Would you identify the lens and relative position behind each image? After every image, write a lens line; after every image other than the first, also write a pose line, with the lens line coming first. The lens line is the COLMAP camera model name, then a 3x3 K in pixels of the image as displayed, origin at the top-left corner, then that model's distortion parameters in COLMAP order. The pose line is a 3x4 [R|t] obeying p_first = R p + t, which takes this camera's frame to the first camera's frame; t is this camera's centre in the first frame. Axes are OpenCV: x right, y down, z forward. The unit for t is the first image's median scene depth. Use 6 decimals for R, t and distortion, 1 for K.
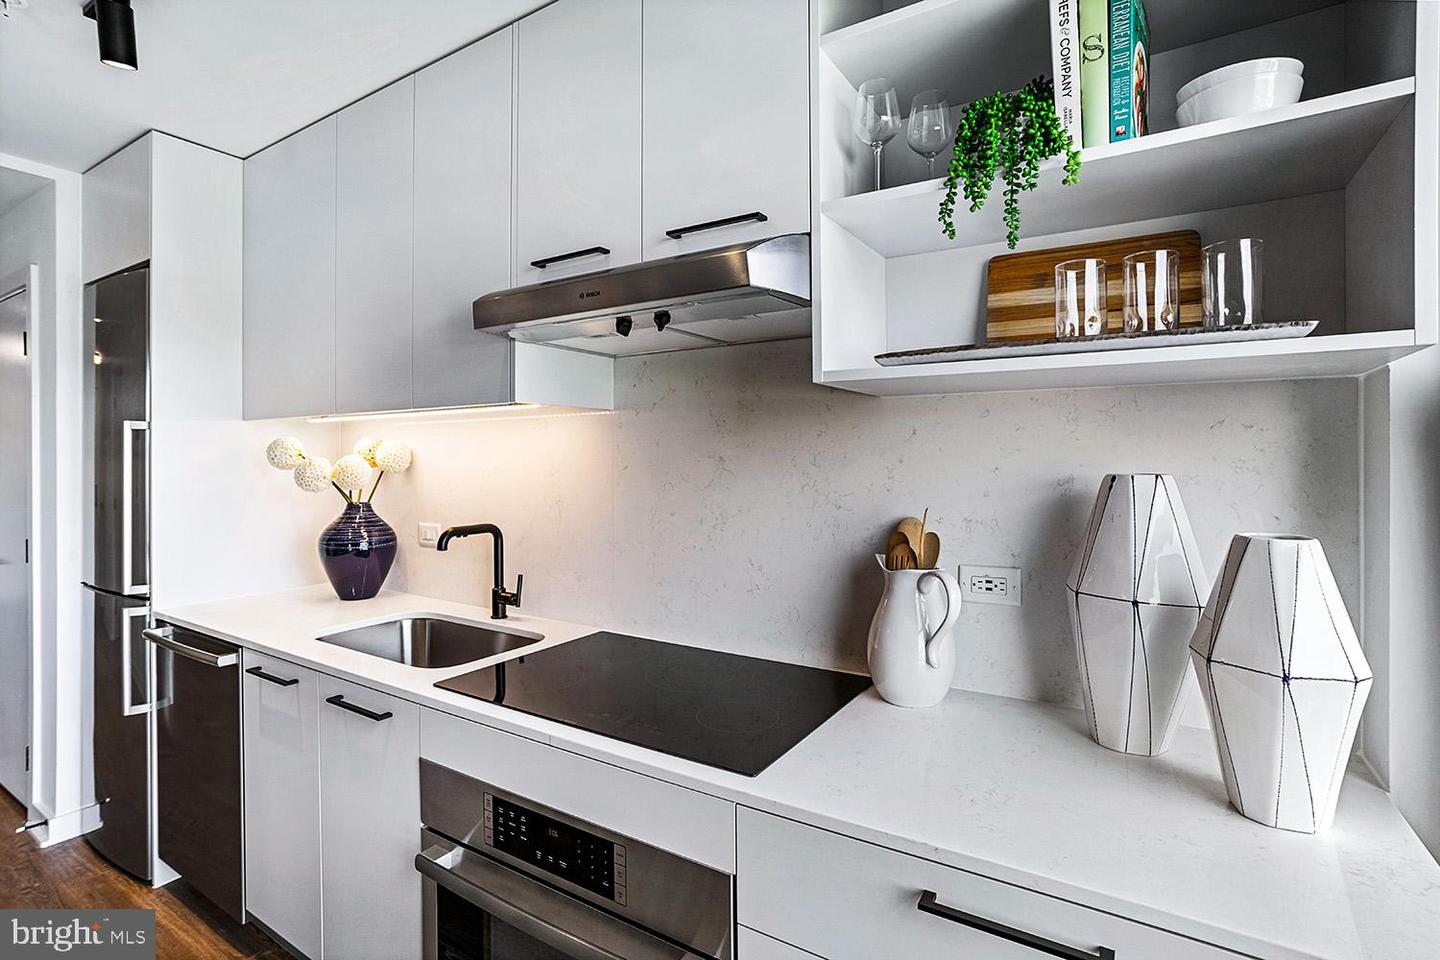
lens RADIAL K [[716.1, 0, 699.9], [0, 716.1, 455.1], [0, 0, 1]] dist [-0.043735, 0.018785]
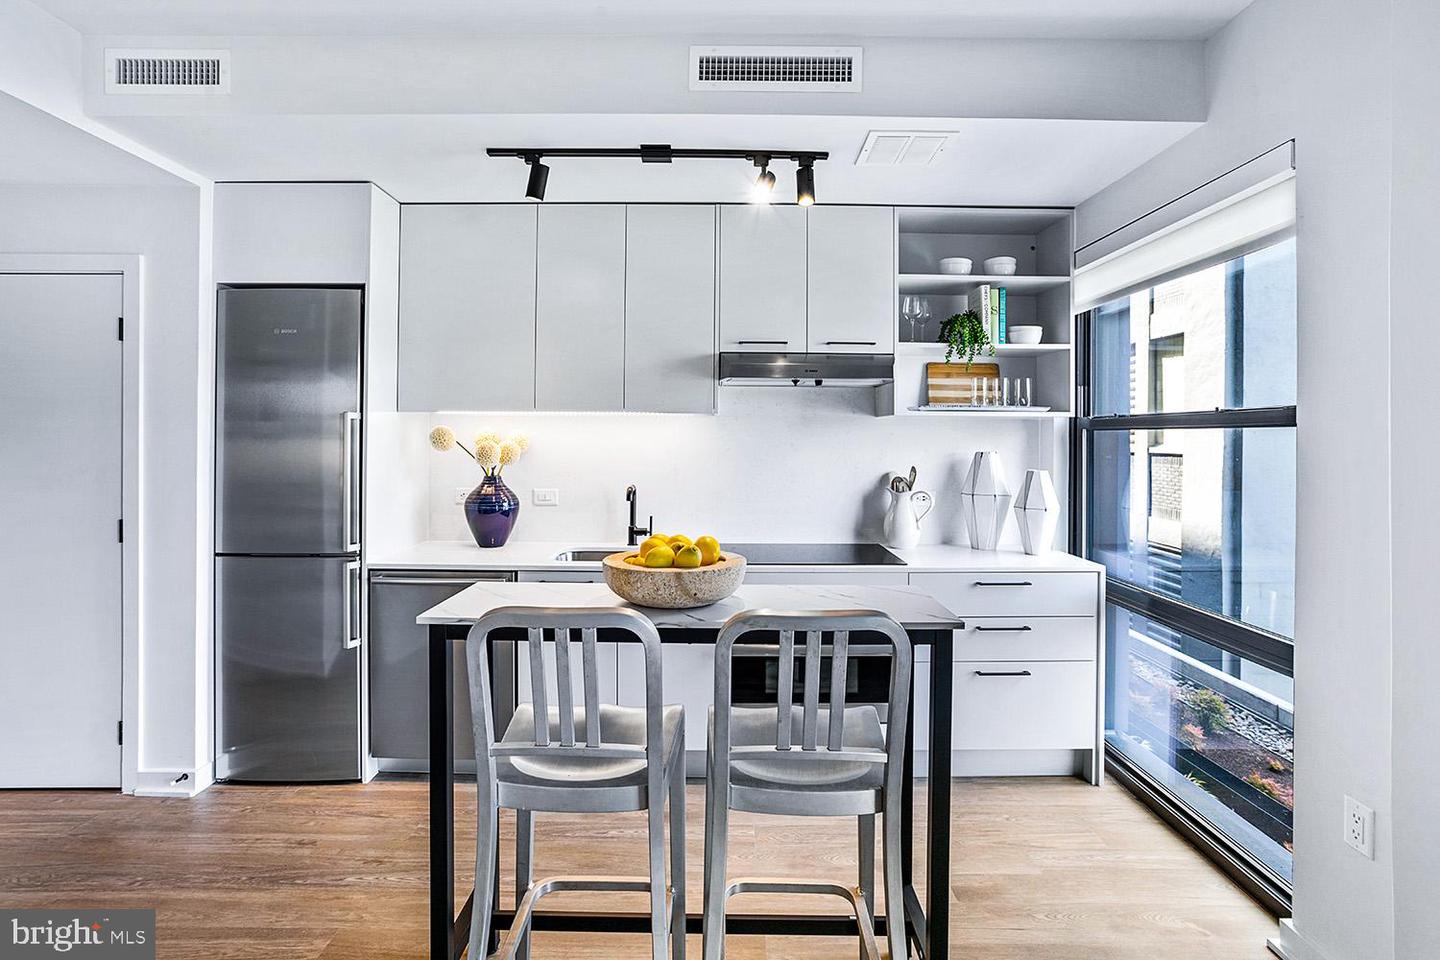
lens RADIAL K [[716.1, 0, 708.6], [0, 716.1, 437.8], [0, 0, 1]] dist [-0.043735, 0.018785]
pose [[0.839544, 0.006734, 0.543250, -1.004768], [-0.008038, 0.999968, 0.000026, -0.010485], [-0.543232, -0.004388, 0.839571, -0.425043]]
